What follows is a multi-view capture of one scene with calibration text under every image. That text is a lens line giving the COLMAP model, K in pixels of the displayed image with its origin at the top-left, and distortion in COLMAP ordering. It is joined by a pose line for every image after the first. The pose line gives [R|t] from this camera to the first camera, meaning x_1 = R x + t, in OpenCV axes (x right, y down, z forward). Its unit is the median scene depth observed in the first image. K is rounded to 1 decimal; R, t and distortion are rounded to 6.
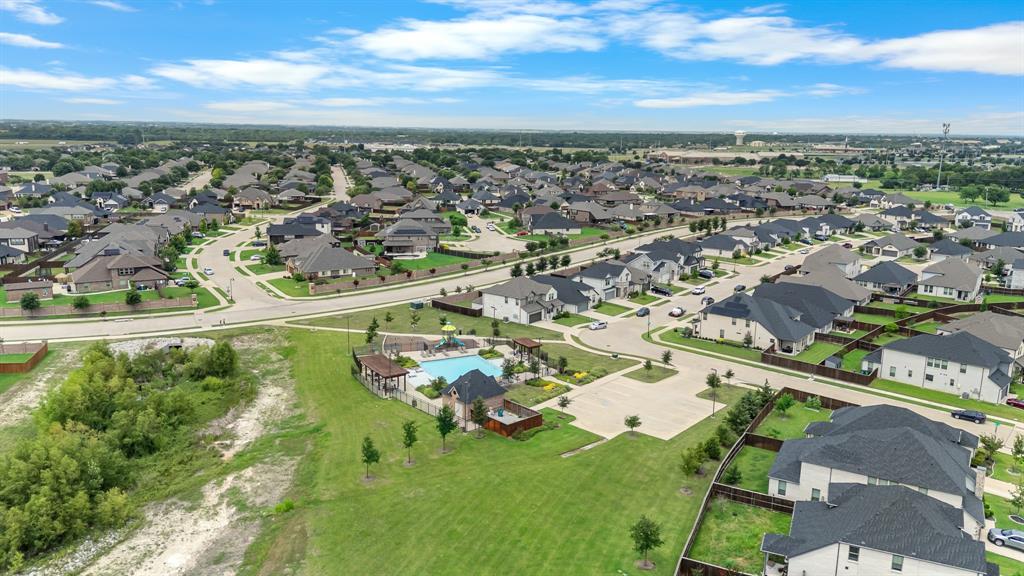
lens RADIAL K [[752.6, 0, 516.9], [0, 752.6, 287.1], [0, 0, 1]] dist [0.091597, -0.092809]
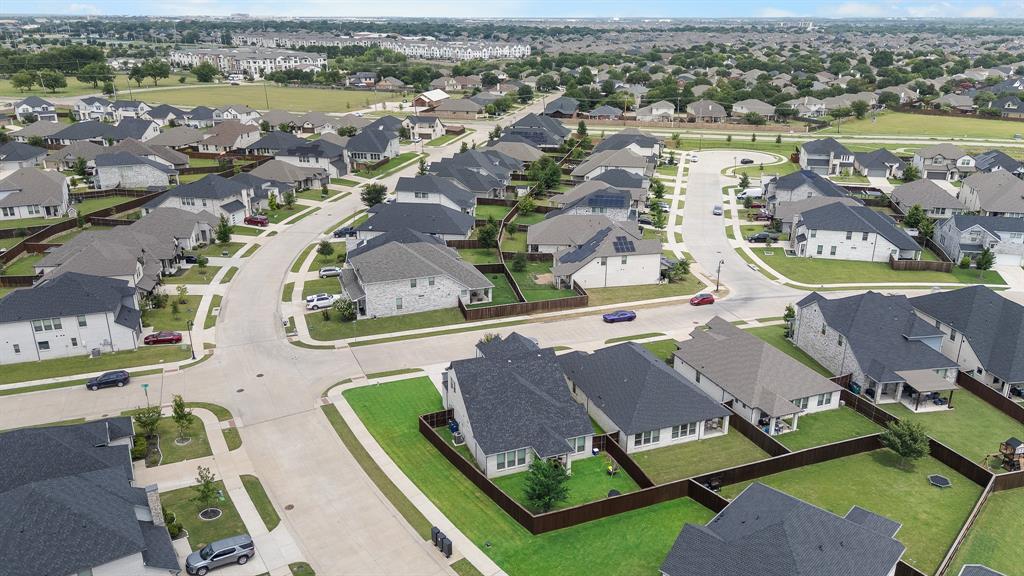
lens RADIAL K [[752.6, 0, 516.9], [0, 752.6, 287.1], [0, 0, 1]] dist [0.091597, -0.092809]
pose [[0.467821, -0.312534, 0.826720, 0.097421], [0.189060, 0.949126, 0.251824, -0.024771], [-0.863365, 0.038491, 0.503109, 0.142346]]
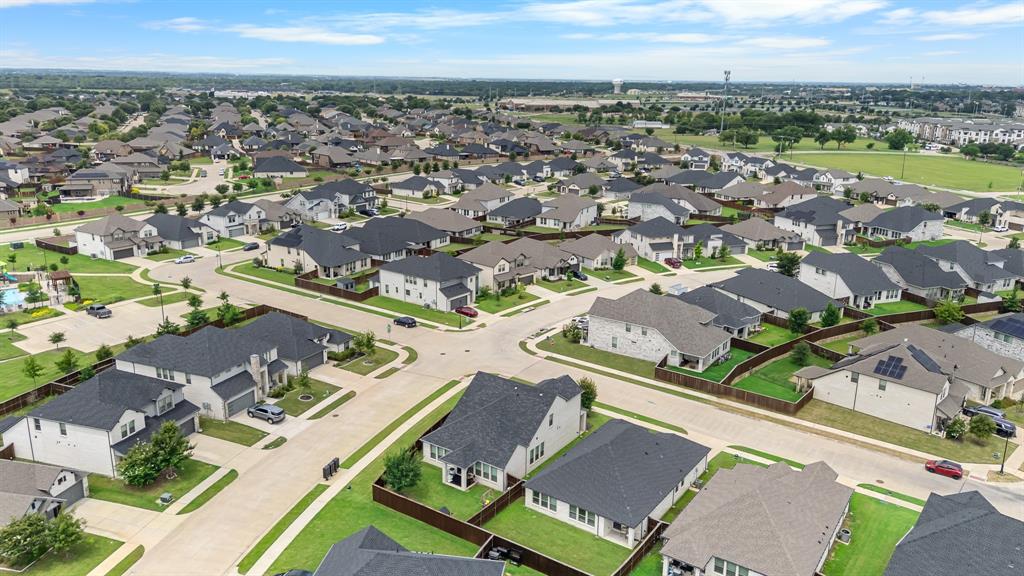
lens RADIAL K [[752.6, 0, 516.9], [0, 752.6, 287.1], [0, 0, 1]] dist [0.091597, -0.092809]
pose [[0.993703, -0.031175, 0.107621, 0.376287], [0.024232, 0.997576, 0.065234, 0.026070], [-0.109394, -0.062216, 0.992050, -0.091652]]
